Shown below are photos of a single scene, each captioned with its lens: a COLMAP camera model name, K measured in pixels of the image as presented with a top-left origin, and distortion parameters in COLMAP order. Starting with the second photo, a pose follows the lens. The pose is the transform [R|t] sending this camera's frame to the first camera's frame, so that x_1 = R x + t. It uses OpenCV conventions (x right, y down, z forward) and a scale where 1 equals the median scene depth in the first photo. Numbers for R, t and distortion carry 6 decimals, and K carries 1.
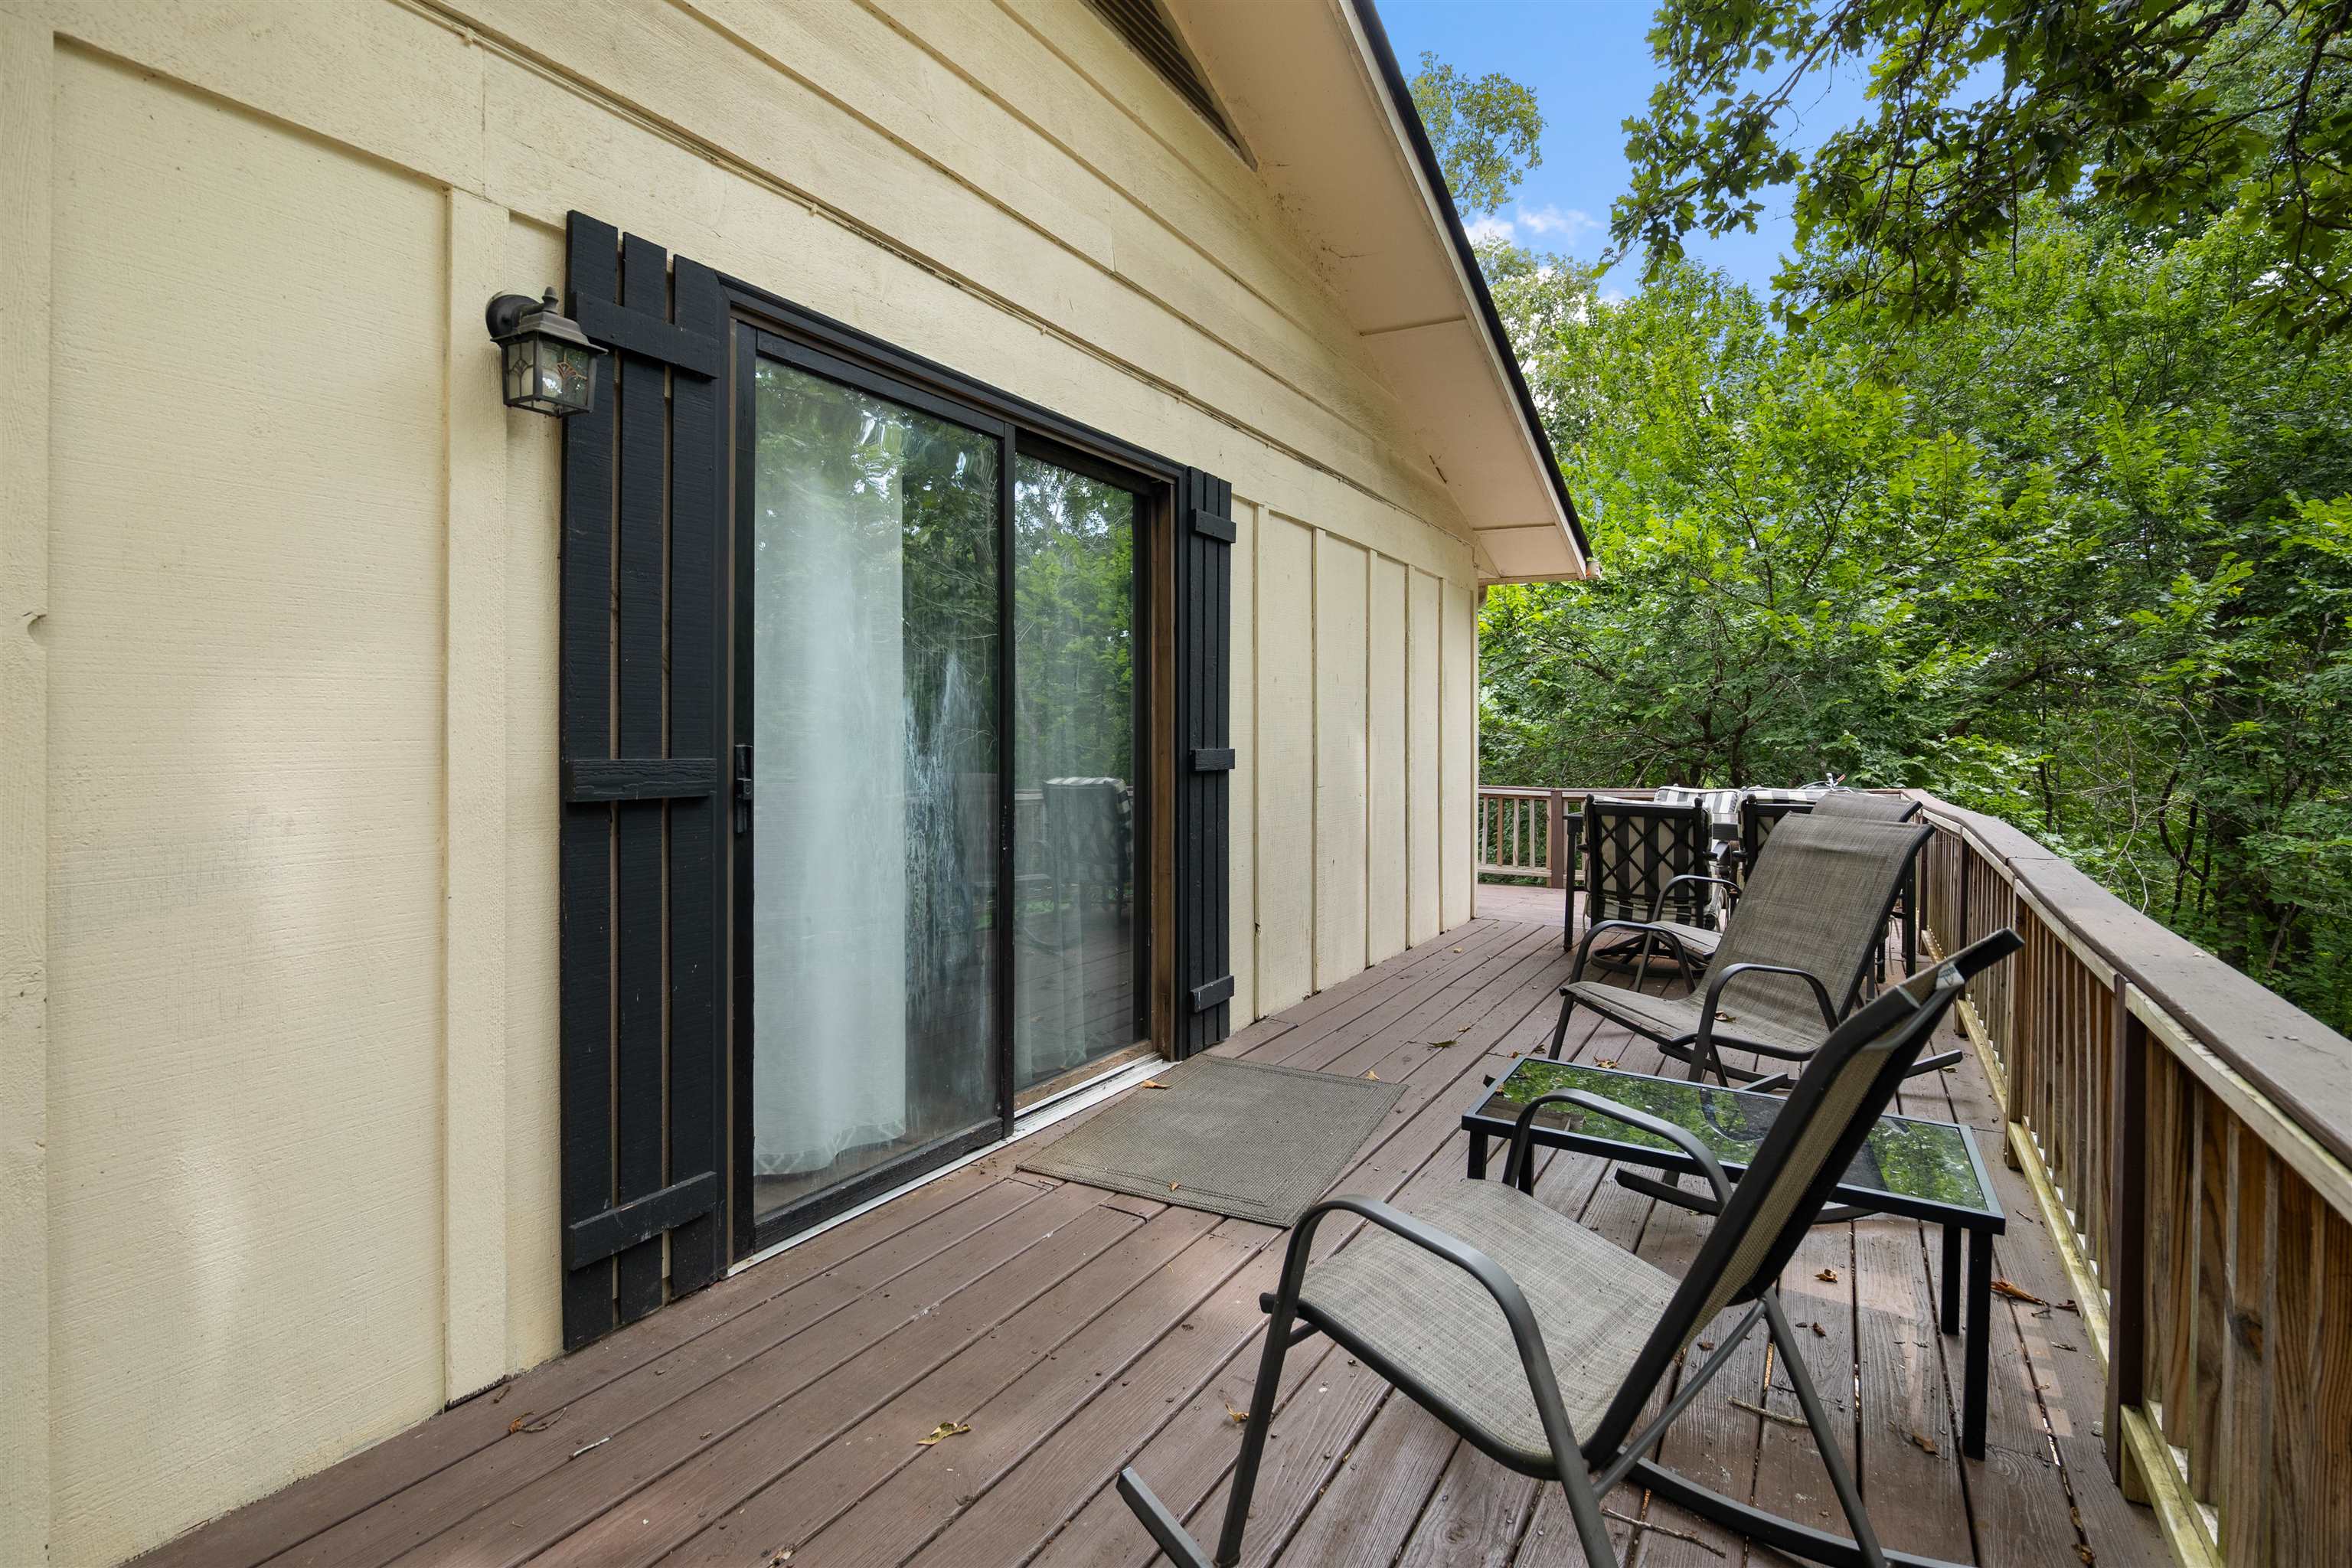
lens RADIAL K [[1100.5, 0, 1246.9], [0, 1100.5, 739.6], [0, 0, 1]] dist [-0.024229, 0.004806]
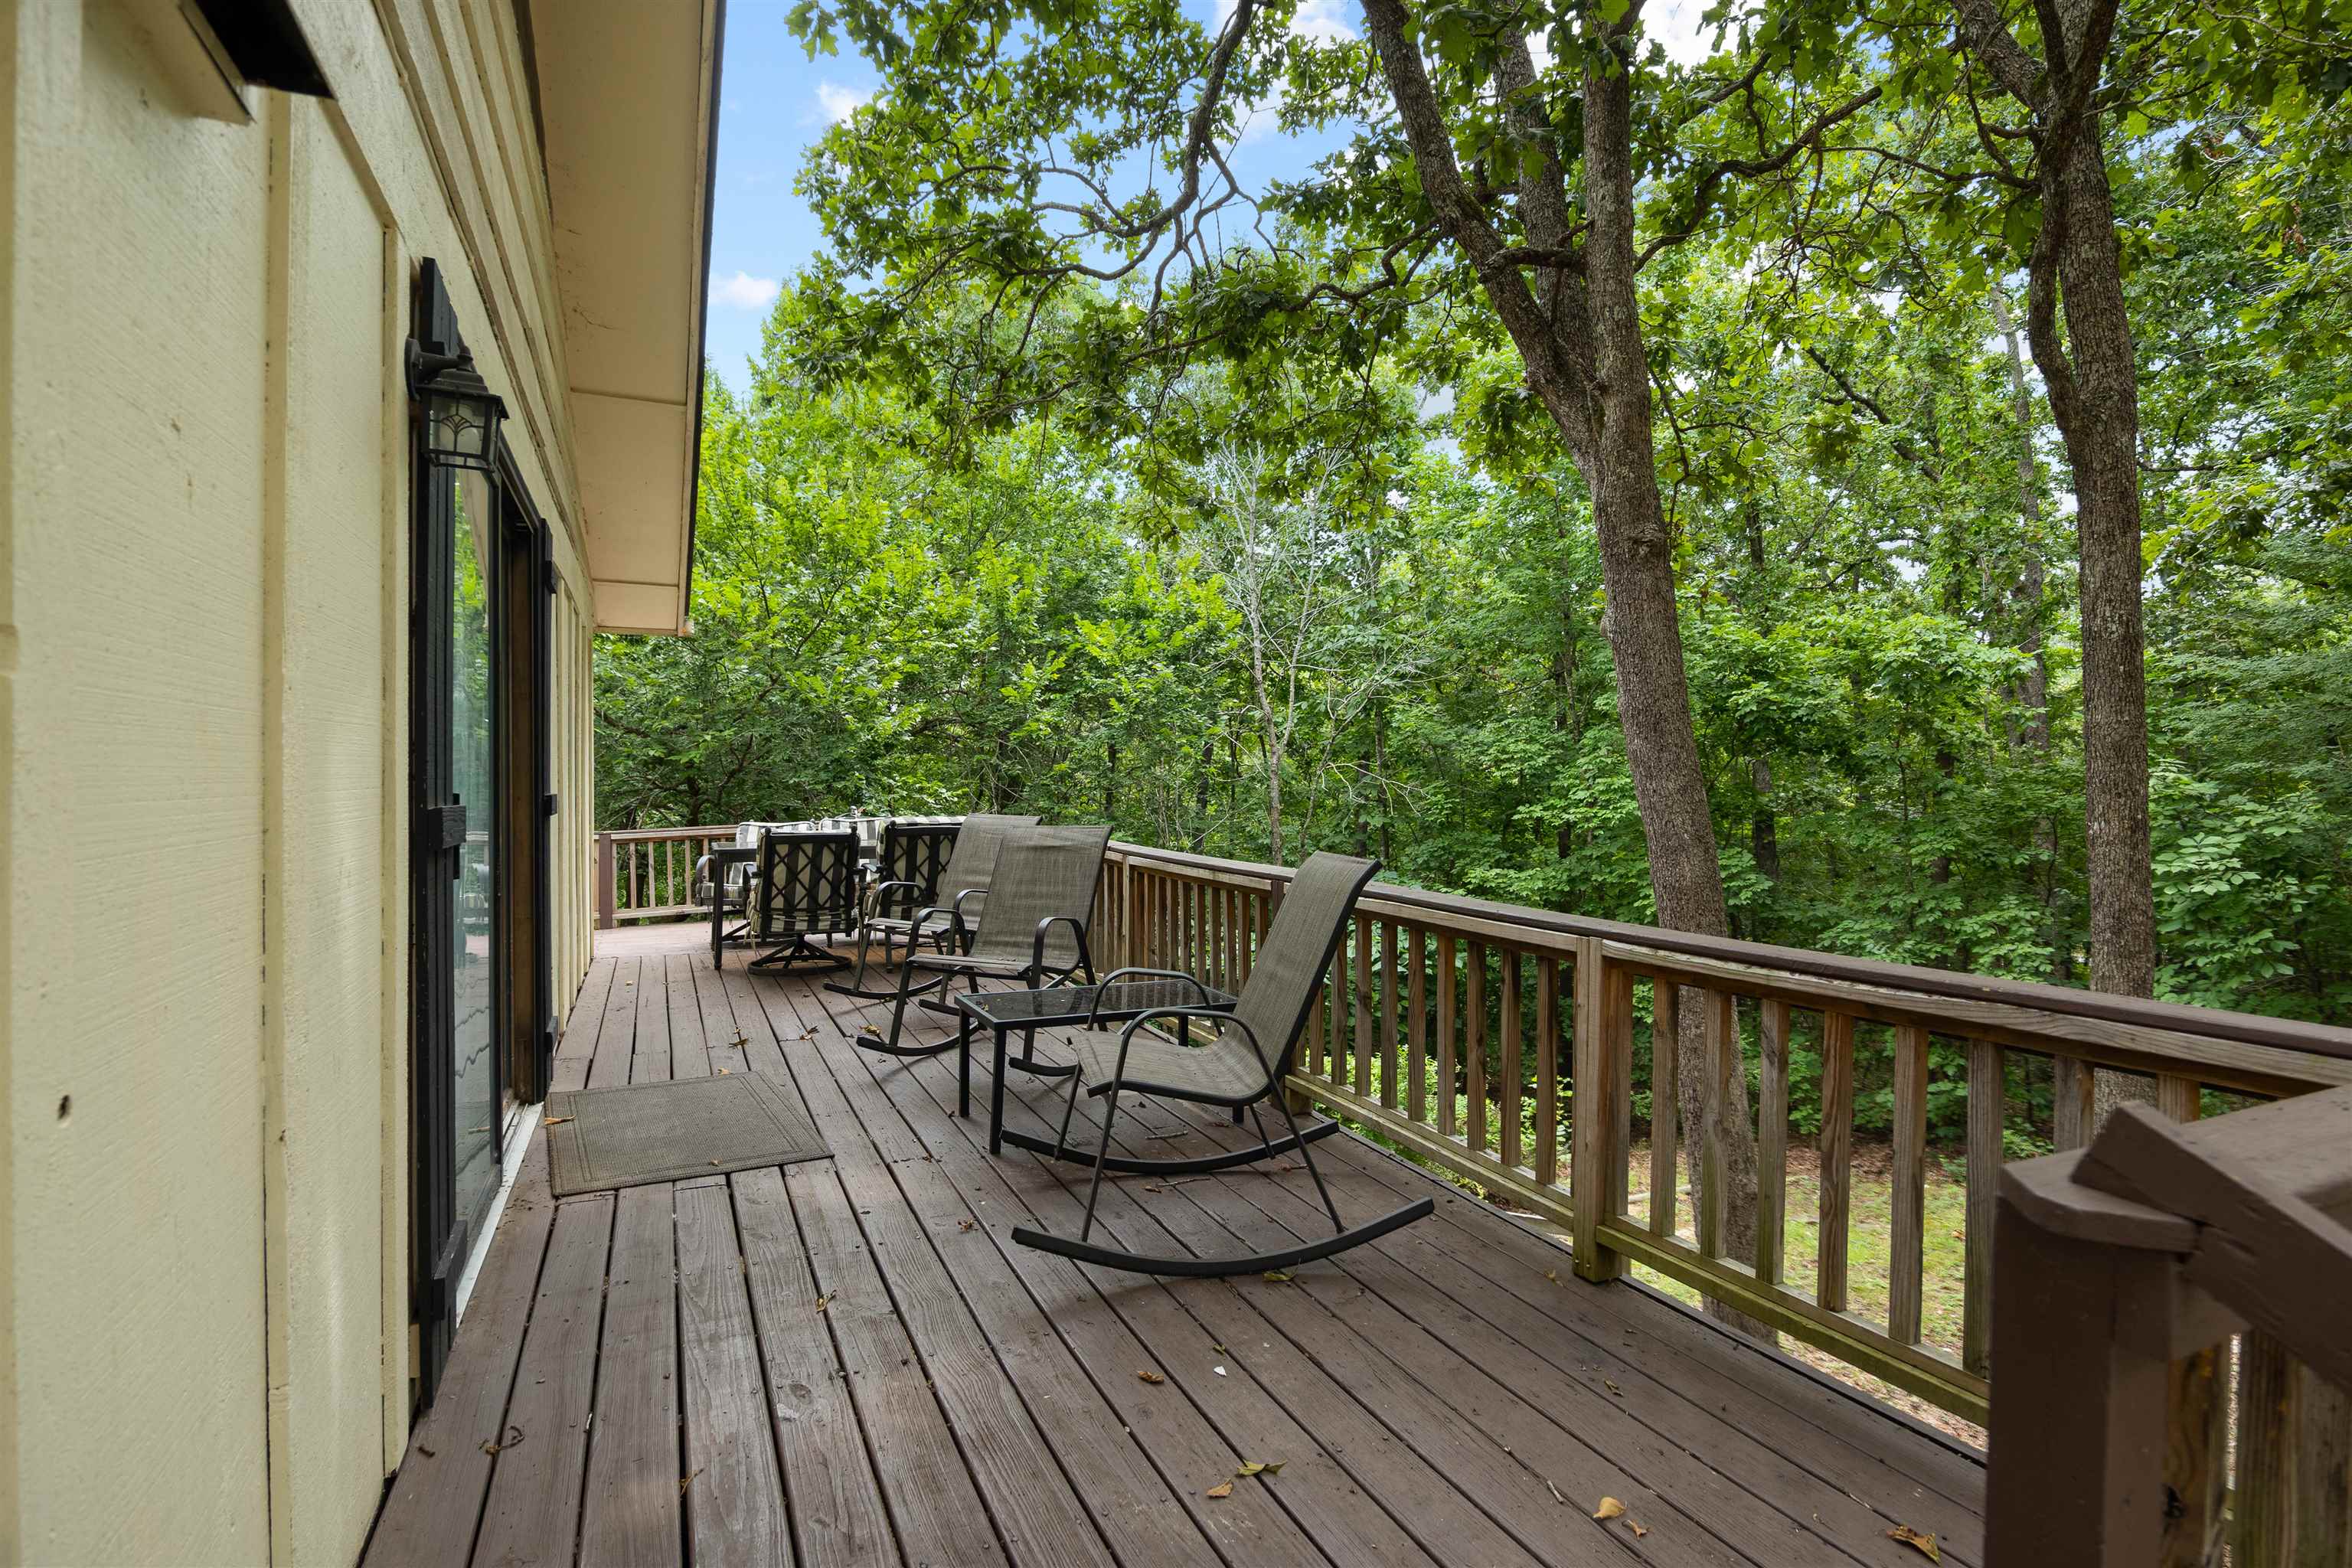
lens RADIAL K [[1100.5, 0, 1165.1], [0, 1100.5, 778.6], [0, 0, 1]] dist [-0.024229, 0.004806]
pose [[0.595067, -0.014428, 0.803547, -0.383466], [0.017405, 0.999836, 0.005064, -0.001649], [-0.803488, 0.010972, 0.595220, -0.050546]]
